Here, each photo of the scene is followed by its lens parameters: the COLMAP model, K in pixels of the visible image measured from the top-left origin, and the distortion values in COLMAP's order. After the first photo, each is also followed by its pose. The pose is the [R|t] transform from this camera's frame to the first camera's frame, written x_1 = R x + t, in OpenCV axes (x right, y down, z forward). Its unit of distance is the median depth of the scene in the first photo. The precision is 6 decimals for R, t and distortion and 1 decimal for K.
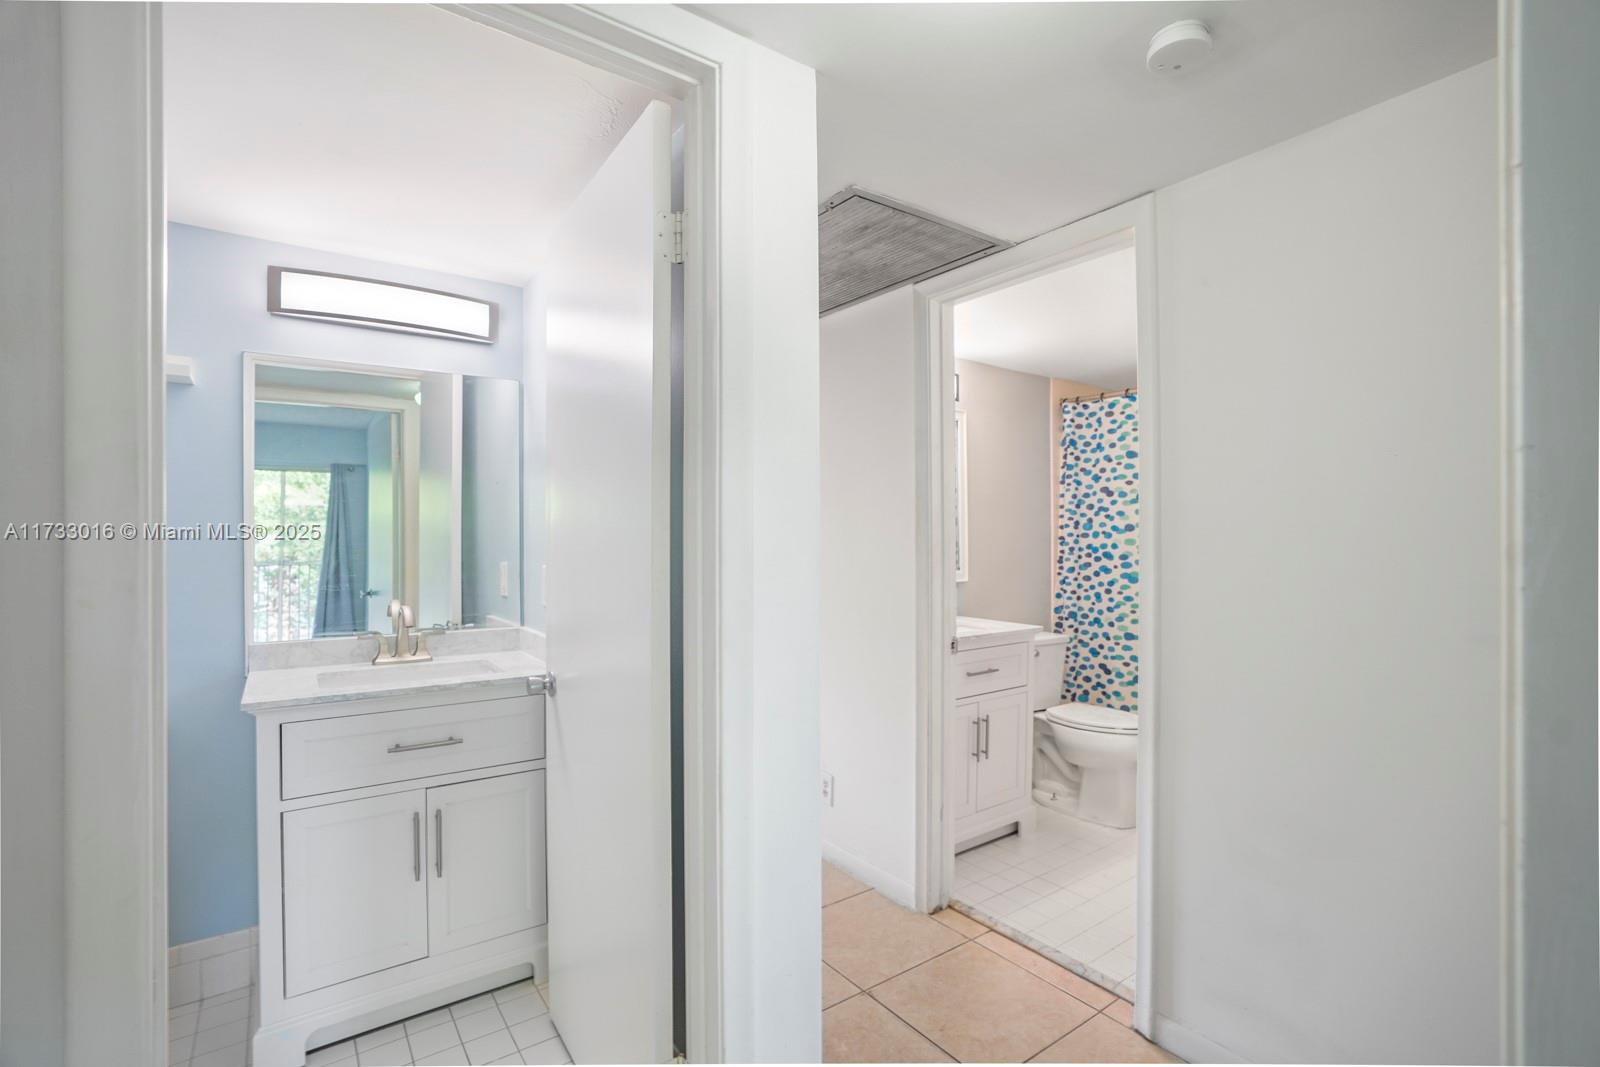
lens RADIAL K [[742.1, 0, 804.1], [0, 742.1, 534.4], [0, 0, 1]] dist [-0.063219, 0.023693]
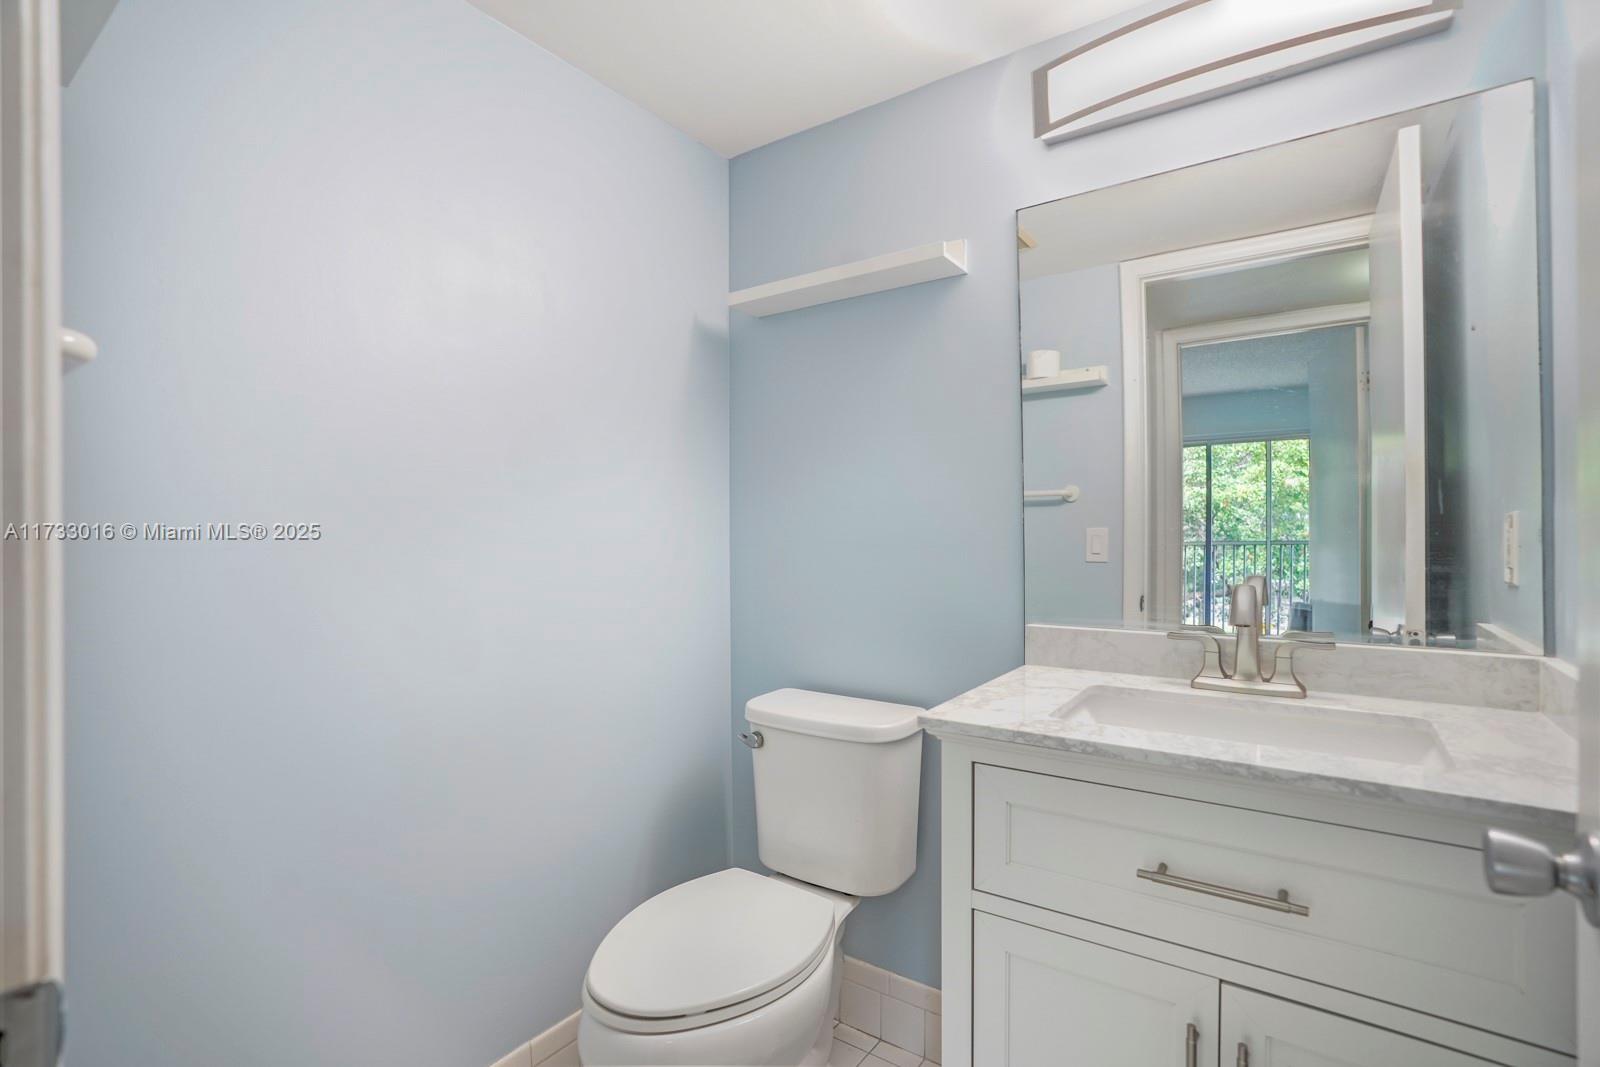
lens RADIAL K [[742.1, 0, 804.1], [0, 742.1, 534.4], [0, 0, 1]] dist [-0.063219, 0.023693]
pose [[0.321862, -0.000785, -0.946786, -0.155813], [0.010601, 0.999940, 0.002775, 0.057073], [0.946727, -0.010930, 0.321851, 0.533093]]
